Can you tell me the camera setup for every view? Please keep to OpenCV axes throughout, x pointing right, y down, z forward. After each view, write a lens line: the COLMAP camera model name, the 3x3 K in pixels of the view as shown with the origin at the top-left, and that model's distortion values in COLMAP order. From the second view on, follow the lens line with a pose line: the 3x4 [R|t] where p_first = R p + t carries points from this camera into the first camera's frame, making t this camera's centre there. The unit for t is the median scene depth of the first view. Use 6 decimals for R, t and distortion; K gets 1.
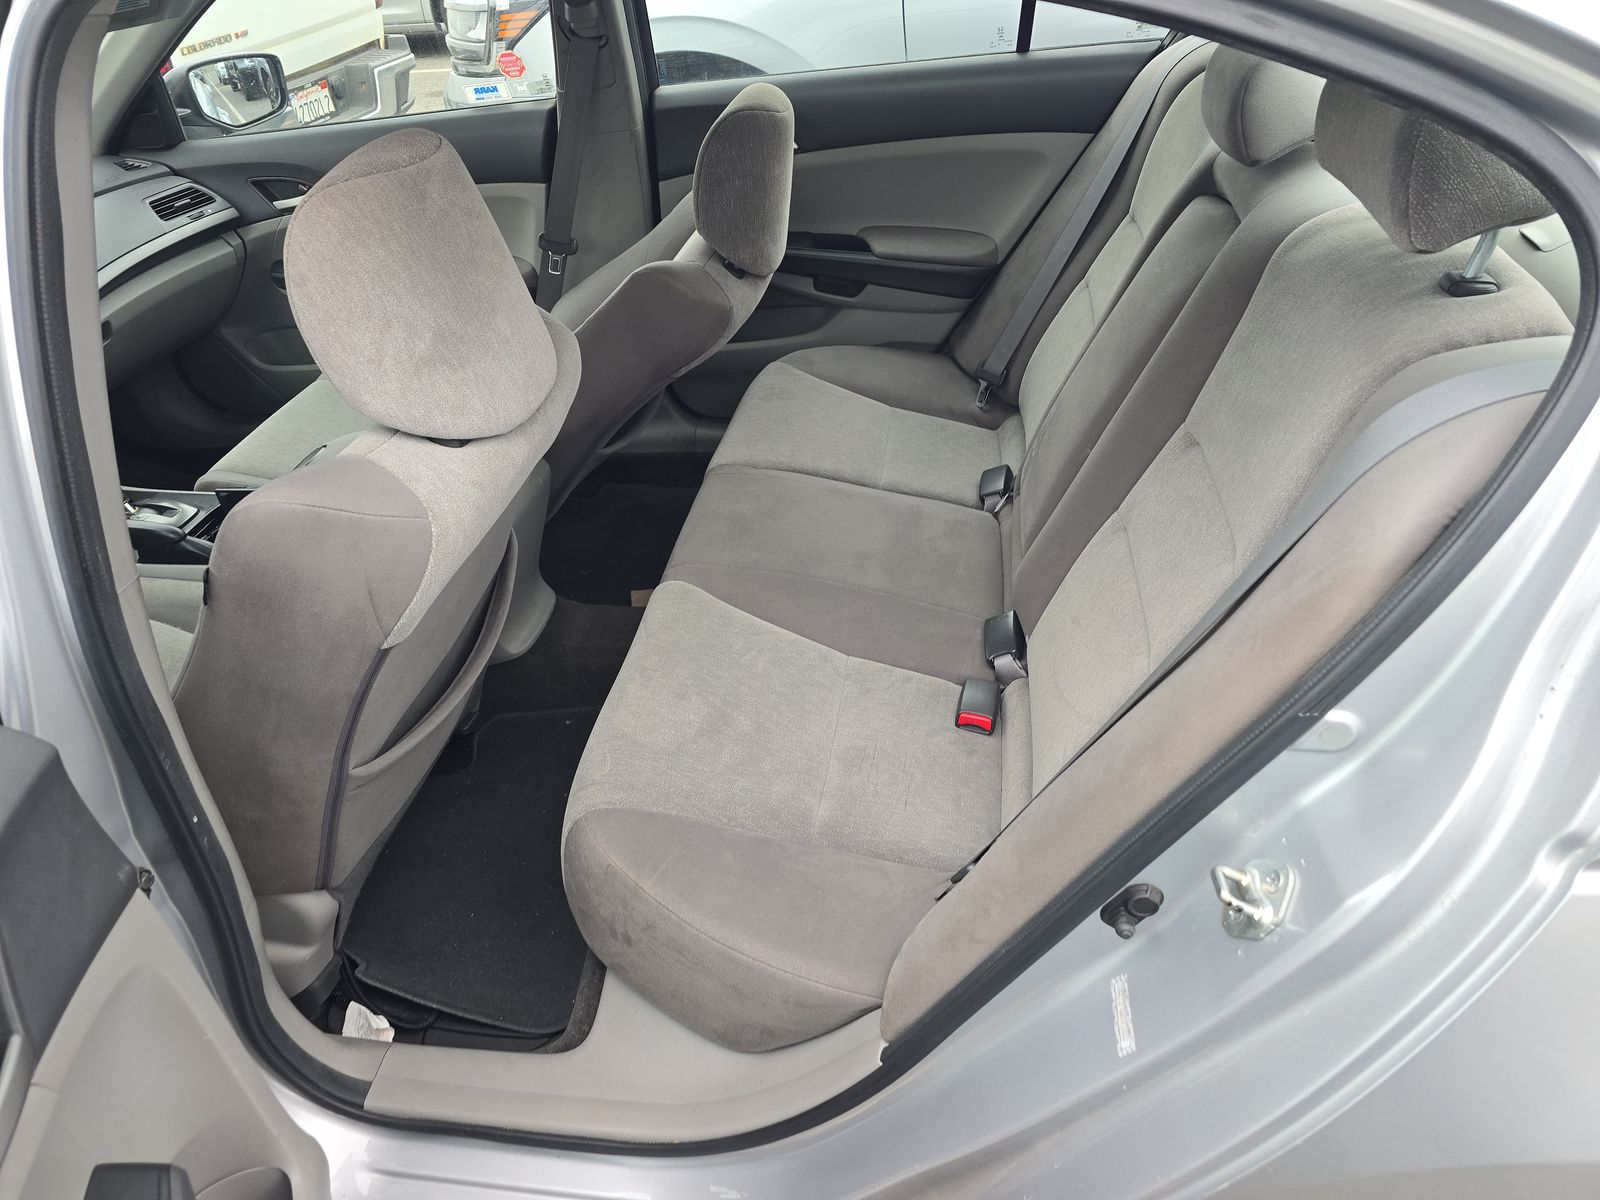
lens RADIAL K [[1074.6, 0, 802.5], [0, 1074.6, 584.3], [0, 0, 1]] dist [0.055118, -0.051592]
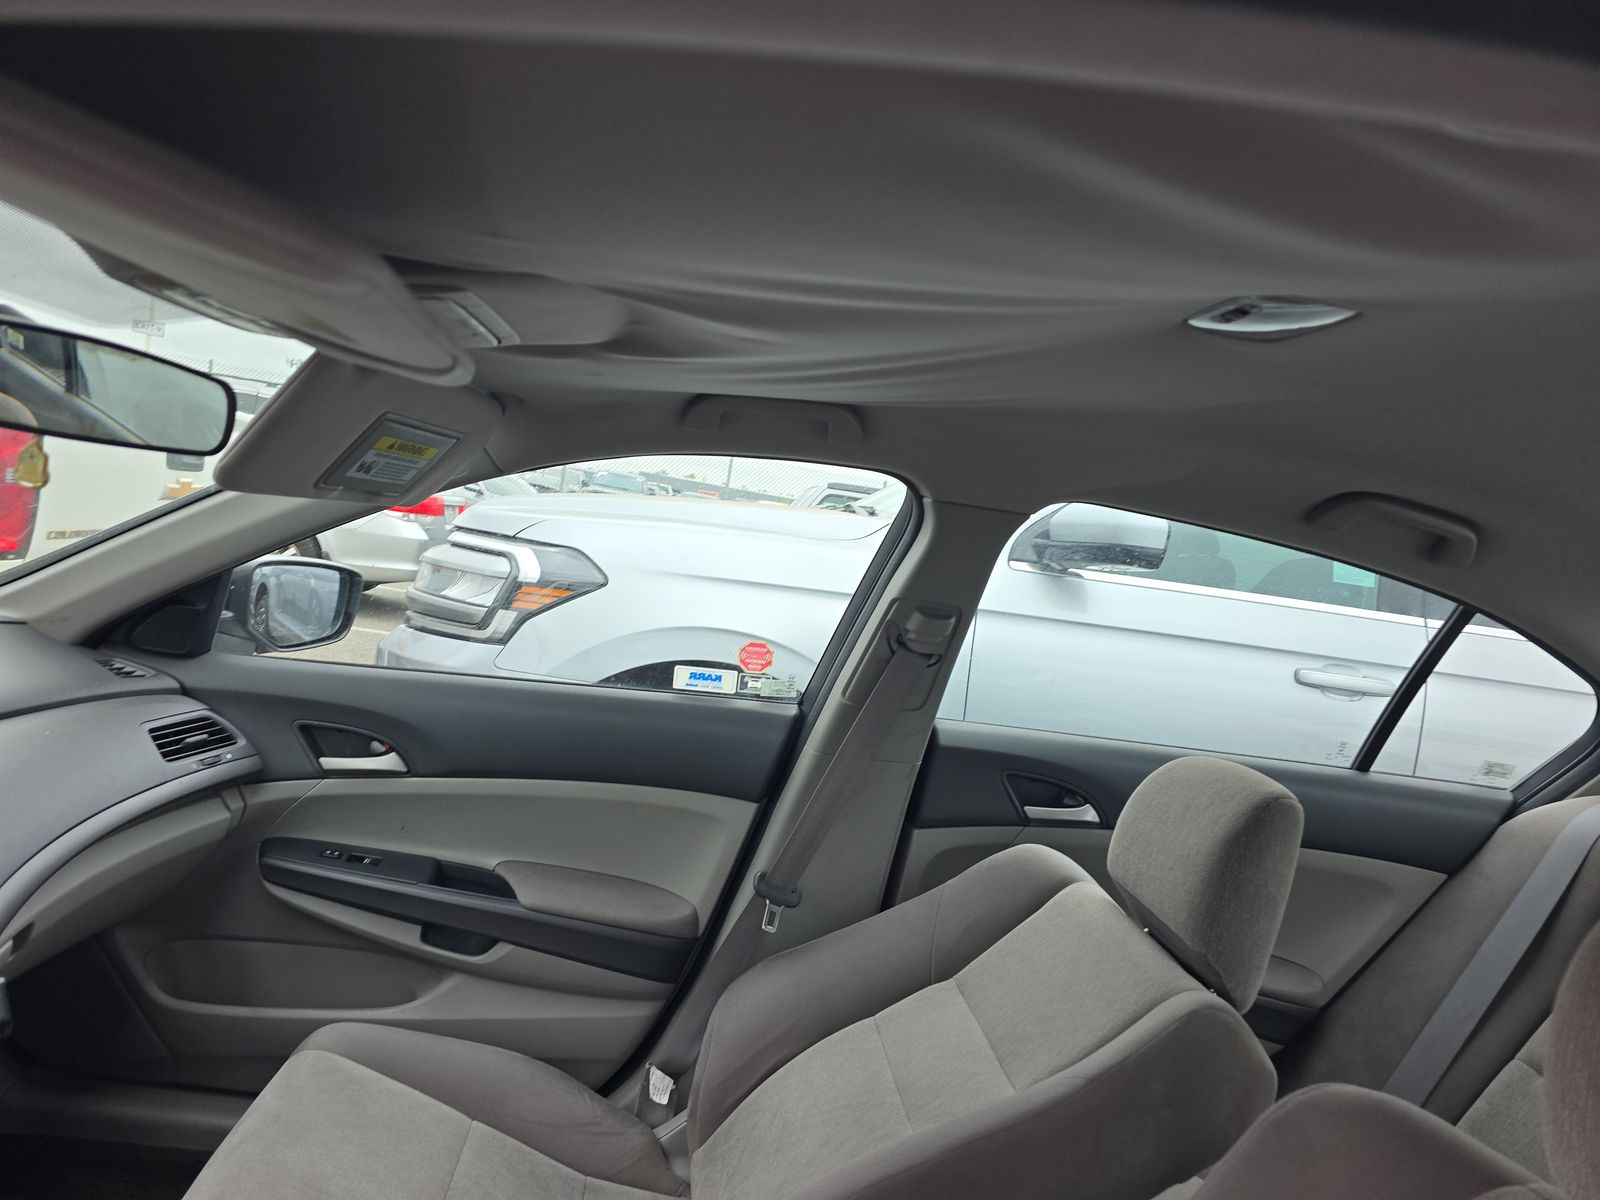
lens RADIAL K [[1074.6, 0, 796.4], [0, 1074.6, 591.6], [0, 0, 1]] dist [0.055118, -0.051592]
pose [[0.934053, 0.227179, 0.275561, -0.432430], [-0.049452, 0.846433, -0.530195, -0.104333], [-0.353693, 0.481603, 0.801848, 0.328722]]
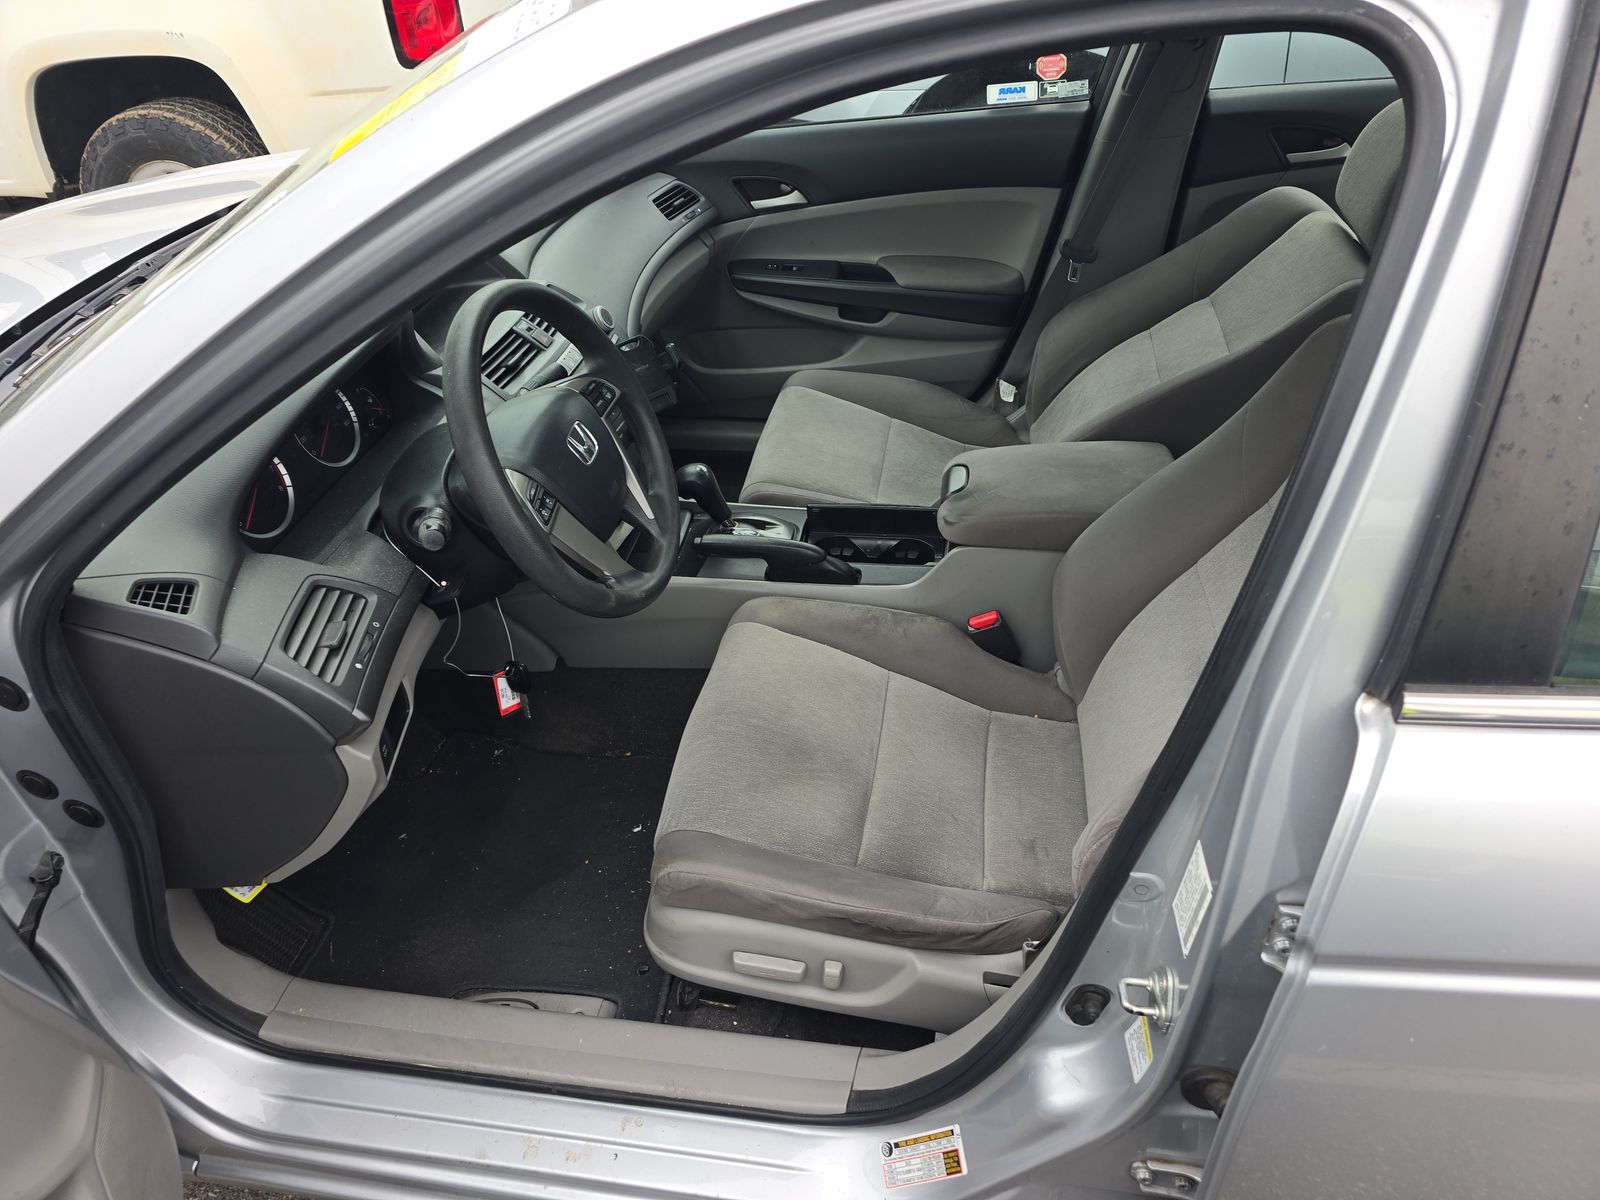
lens RADIAL K [[1074.6, 0, 801.1], [0, 1074.6, 599.5], [0, 0, 1]] dist [0.055118, -0.051592]
pose [[0.999561, 0.019491, 0.022313, -0.469279], [-0.019808, 0.999705, 0.014087, -0.012479], [-0.022032, -0.014523, 0.999652, 0.032549]]
